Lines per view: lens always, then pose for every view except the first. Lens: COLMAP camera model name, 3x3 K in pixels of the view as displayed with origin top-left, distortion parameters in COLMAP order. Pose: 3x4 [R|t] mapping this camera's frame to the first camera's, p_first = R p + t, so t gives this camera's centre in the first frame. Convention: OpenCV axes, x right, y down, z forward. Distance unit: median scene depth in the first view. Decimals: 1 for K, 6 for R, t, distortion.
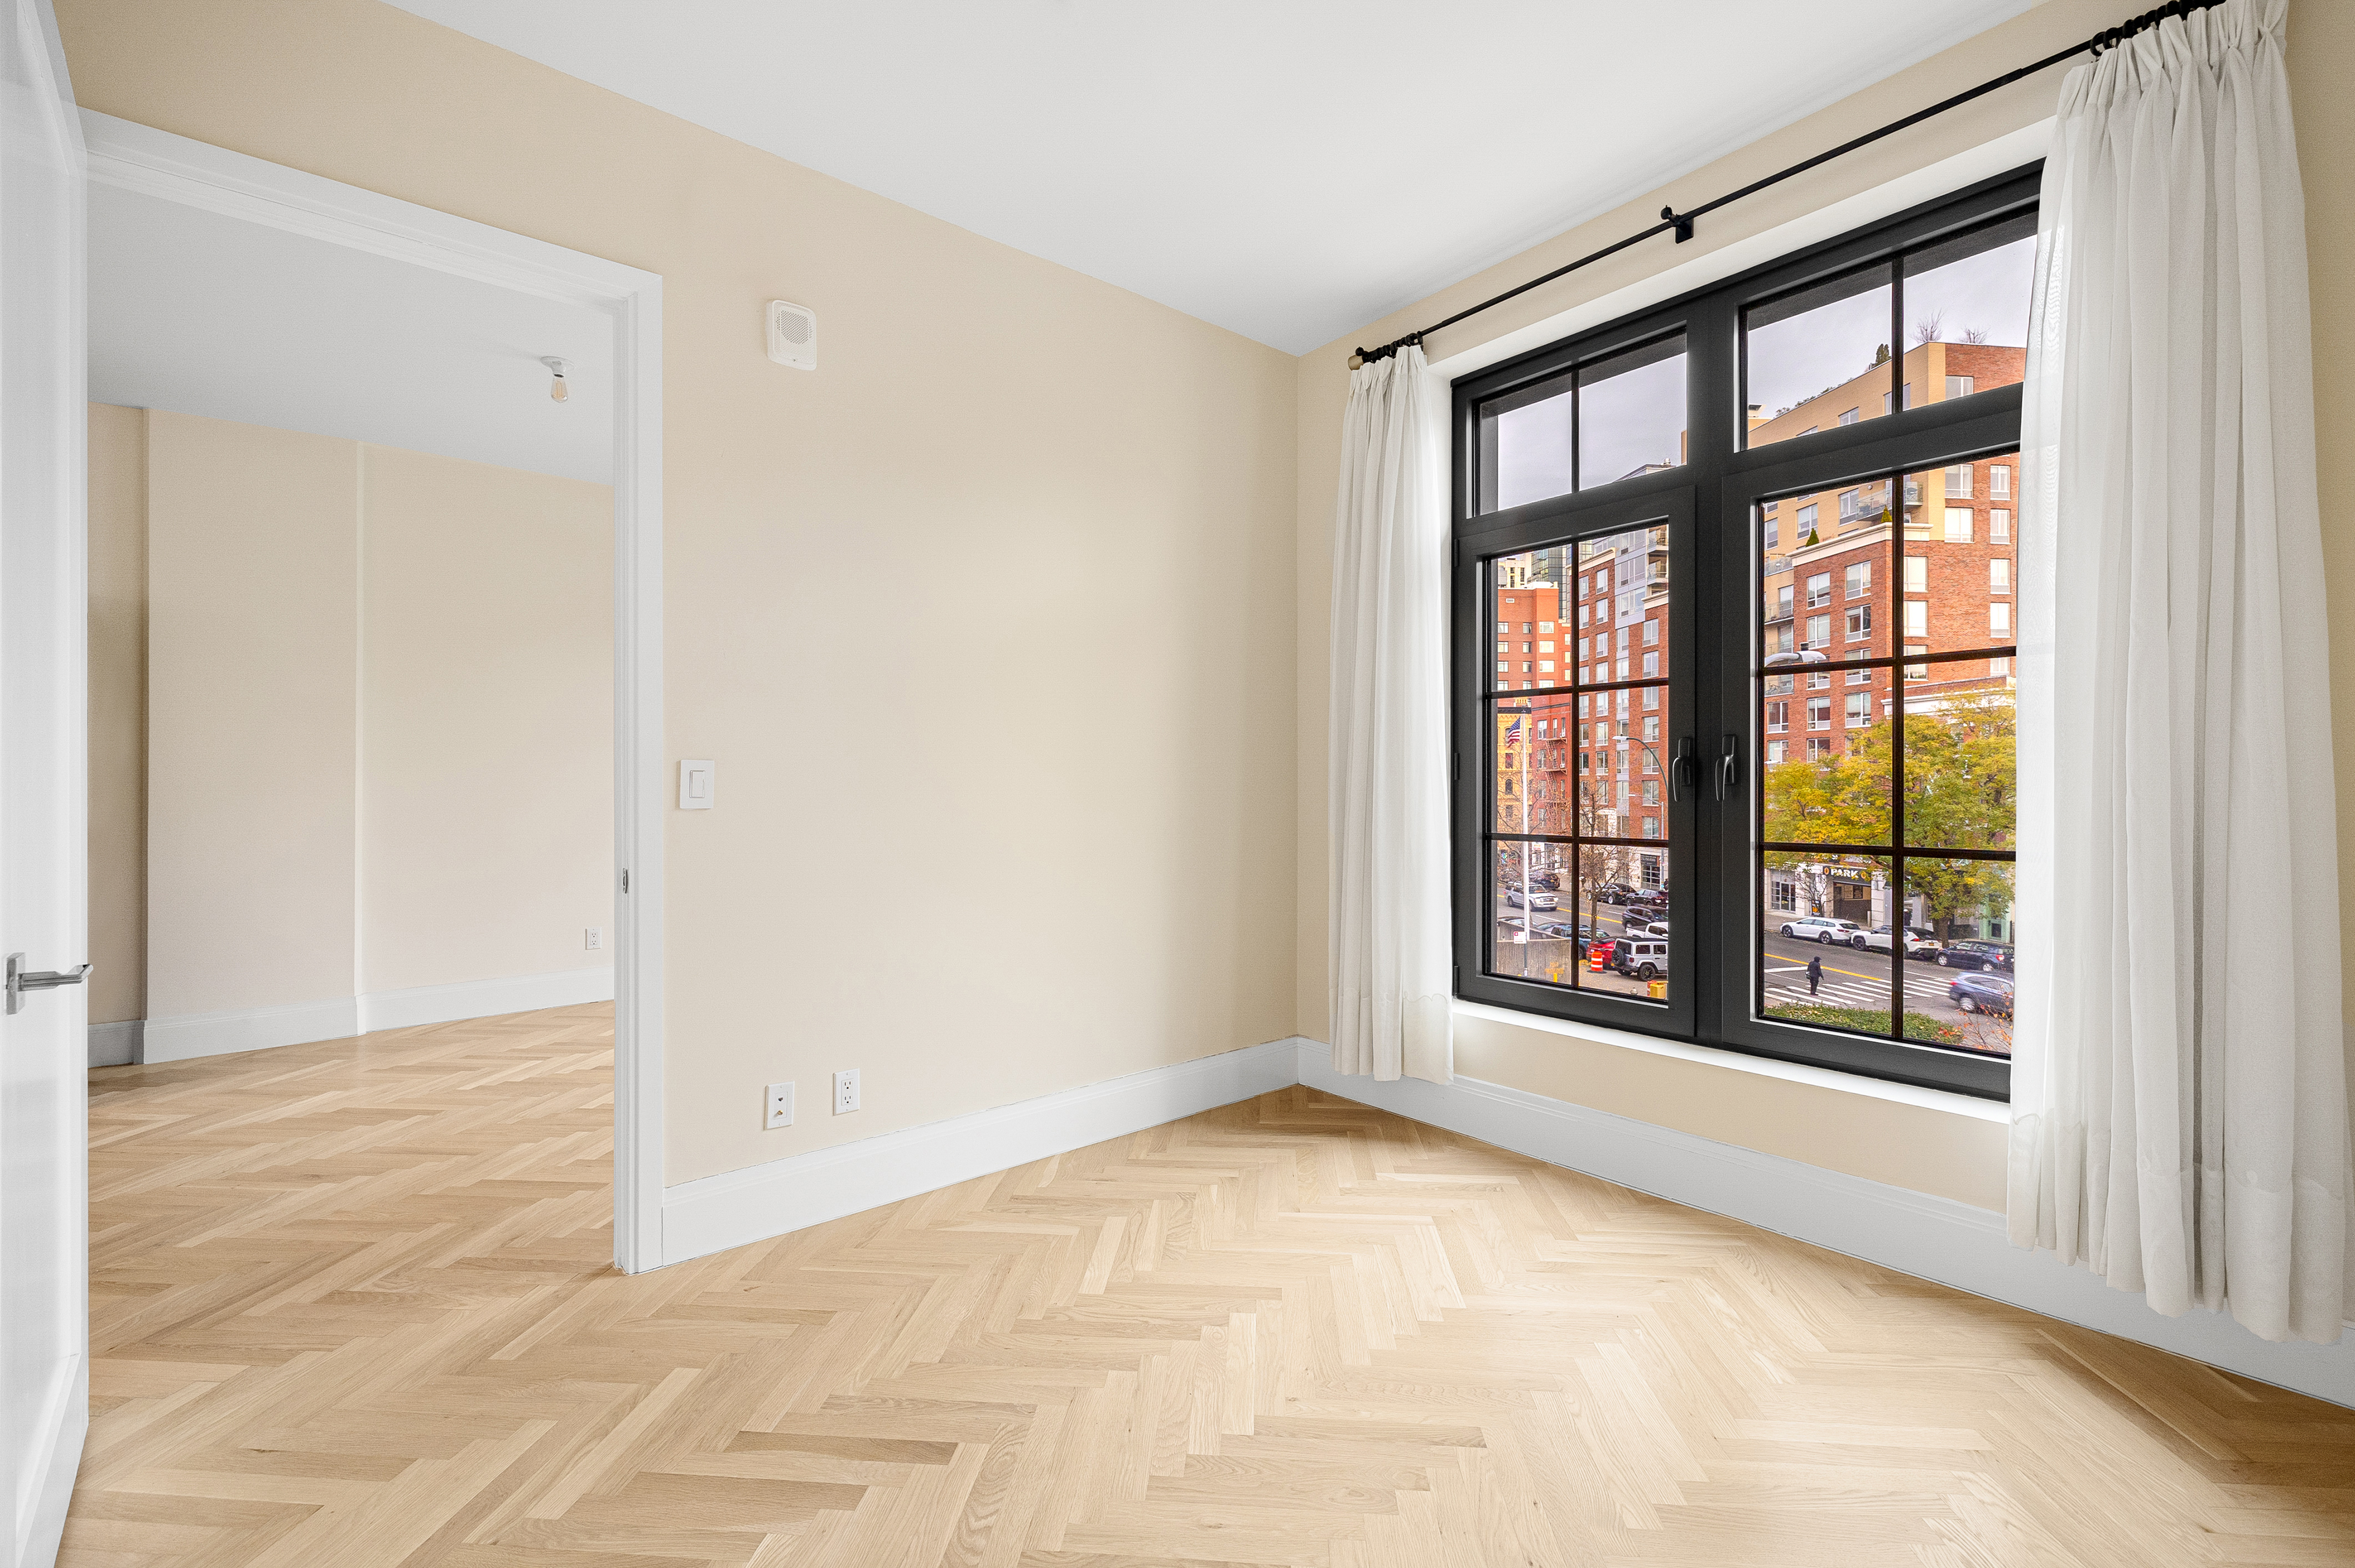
lens RADIAL K [[990.2, 0, 1200.8], [0, 990.2, 774.7], [0, 0, 1]] dist [0.002166, 0.000557]
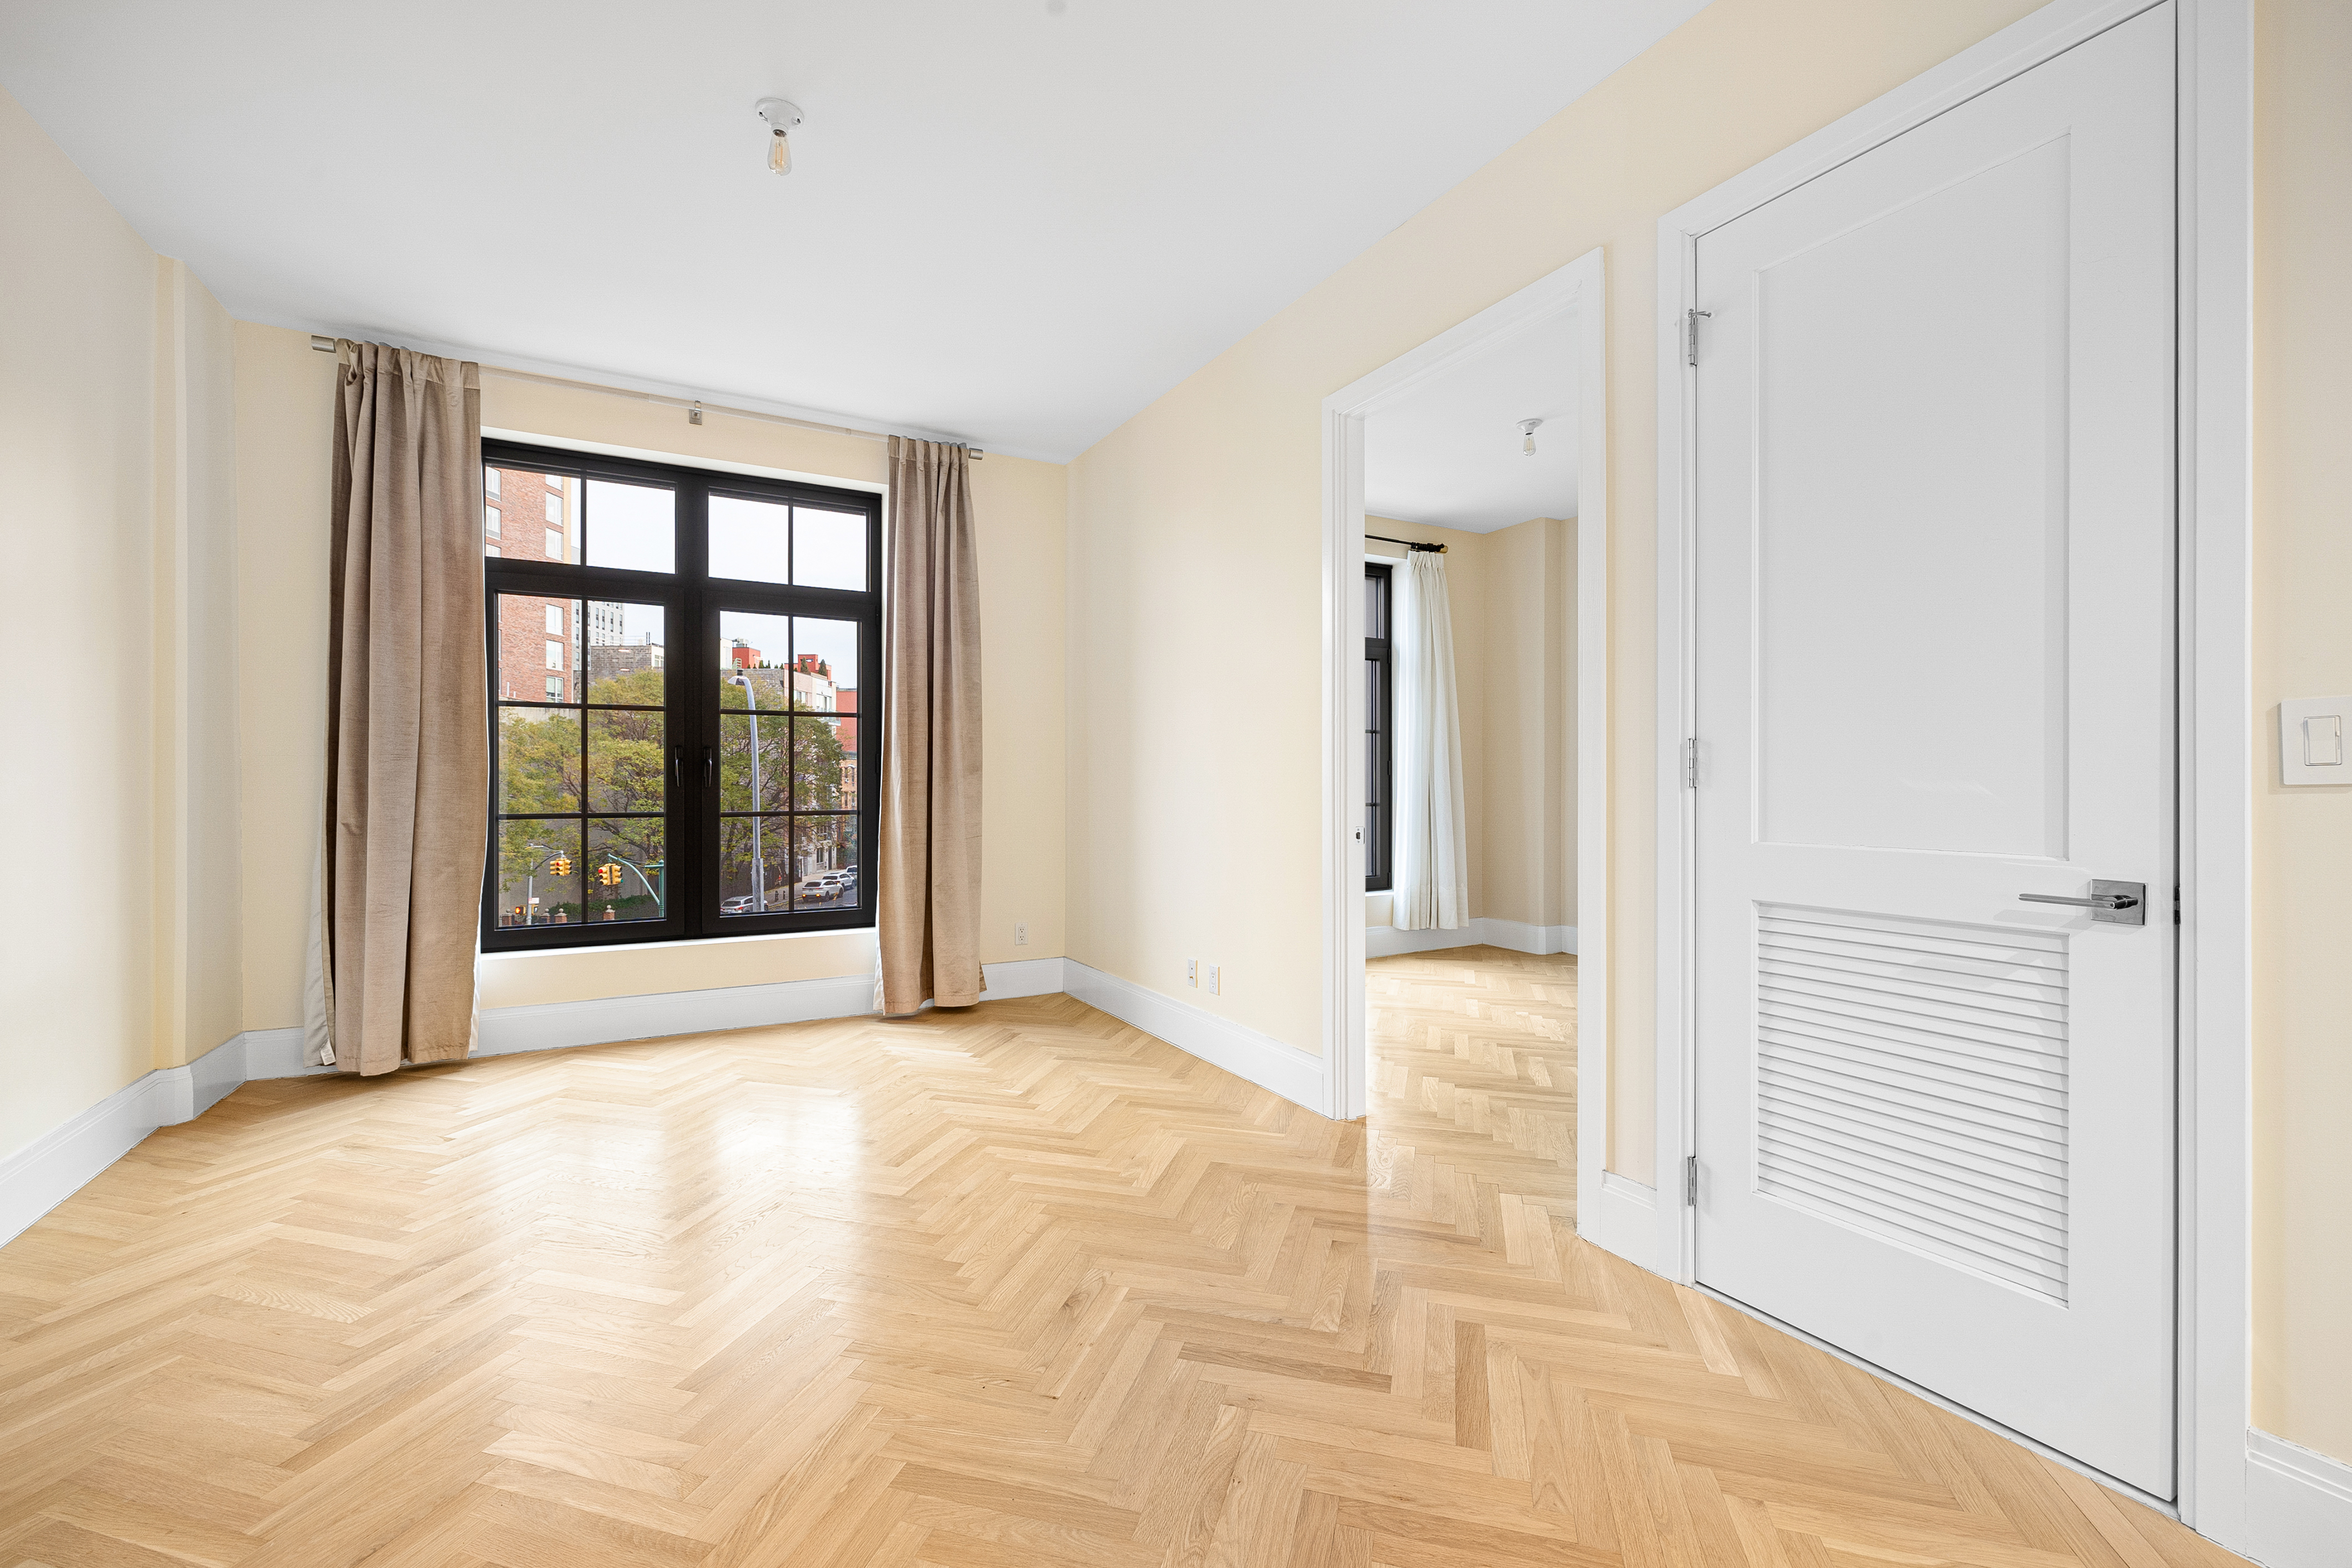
lens RADIAL K [[988.9, 0, 1189.1], [0, 988.9, 787.0], [0, 0, 1]] dist [0.002166, 0.000557]
pose [[0.225691, 0.007571, 0.974170, -0.715528], [-0.011634, 0.999919, -0.005076, 0.021834], [-0.974129, -0.010188, 0.225761, -0.123972]]
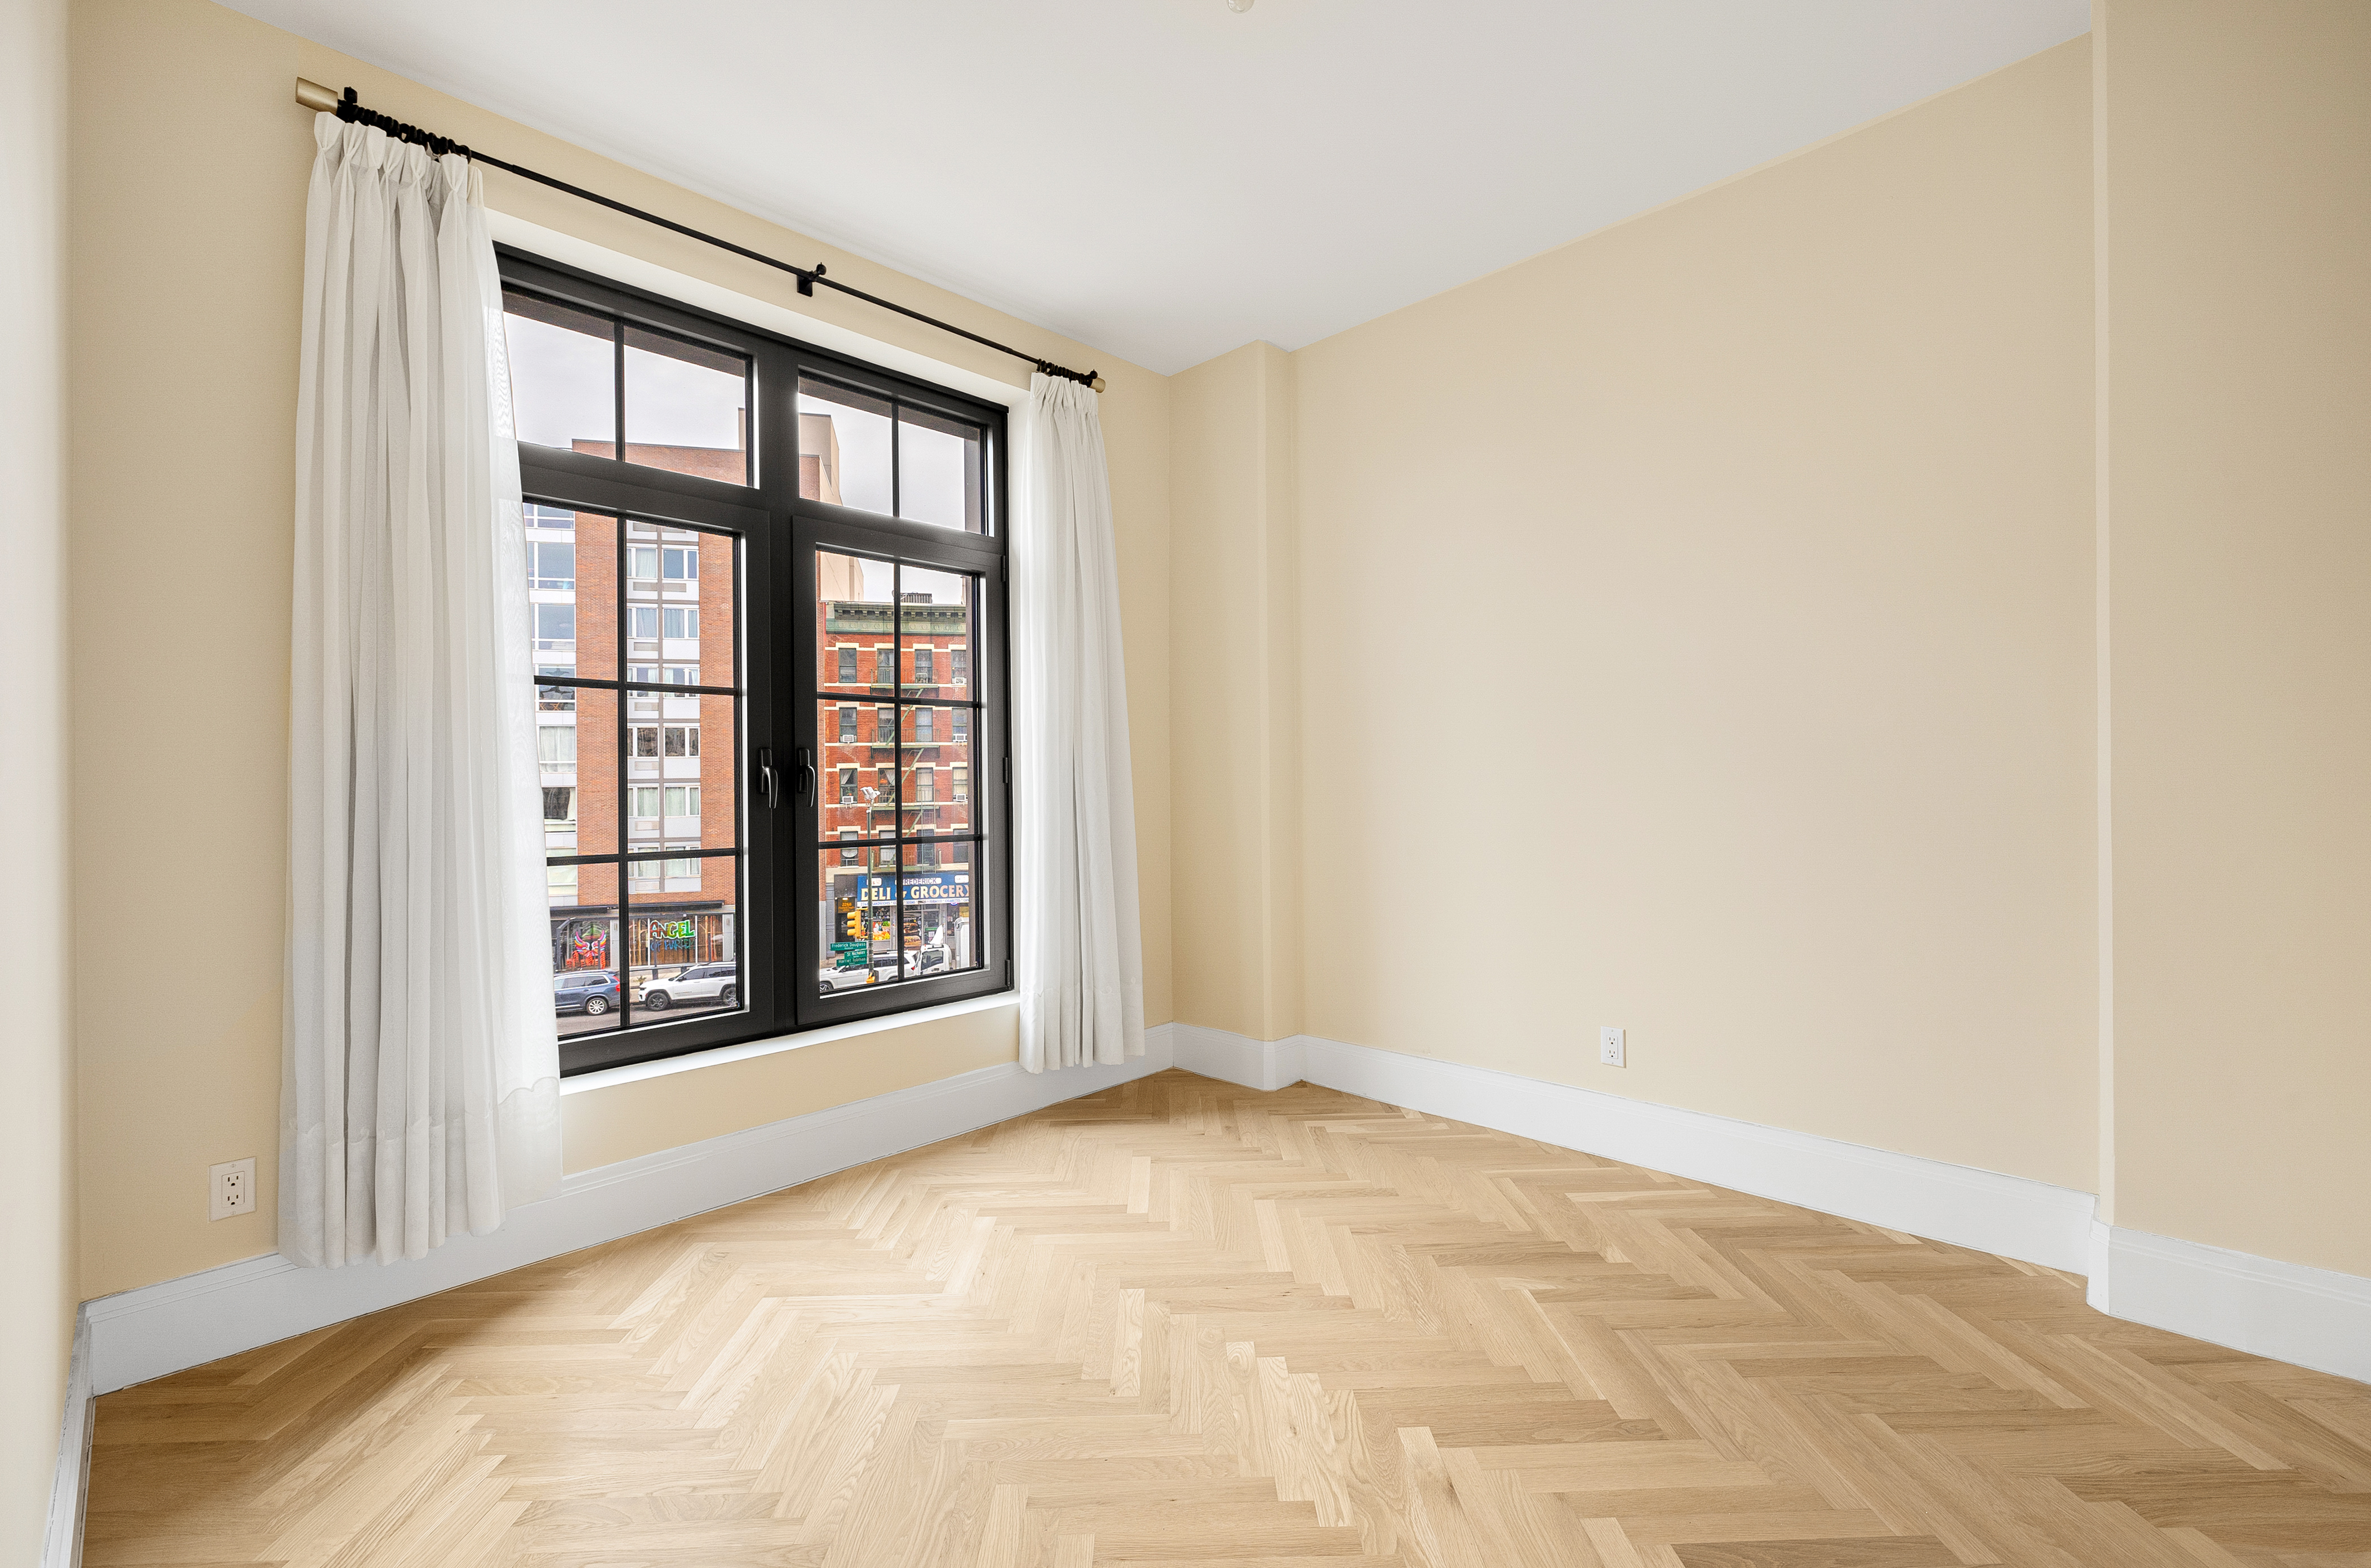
lens RADIAL K [[996.9, 0, 1174.9], [0, 996.9, 773.5], [0, 0, 1]] dist [0.002166, 0.000557]
pose [[-0.088116, 0.021984, 0.995868, -0.499586], [0.004533, 0.999755, -0.021669, 0.012130], [-0.996100, 0.002605, -0.088194, 0.545900]]
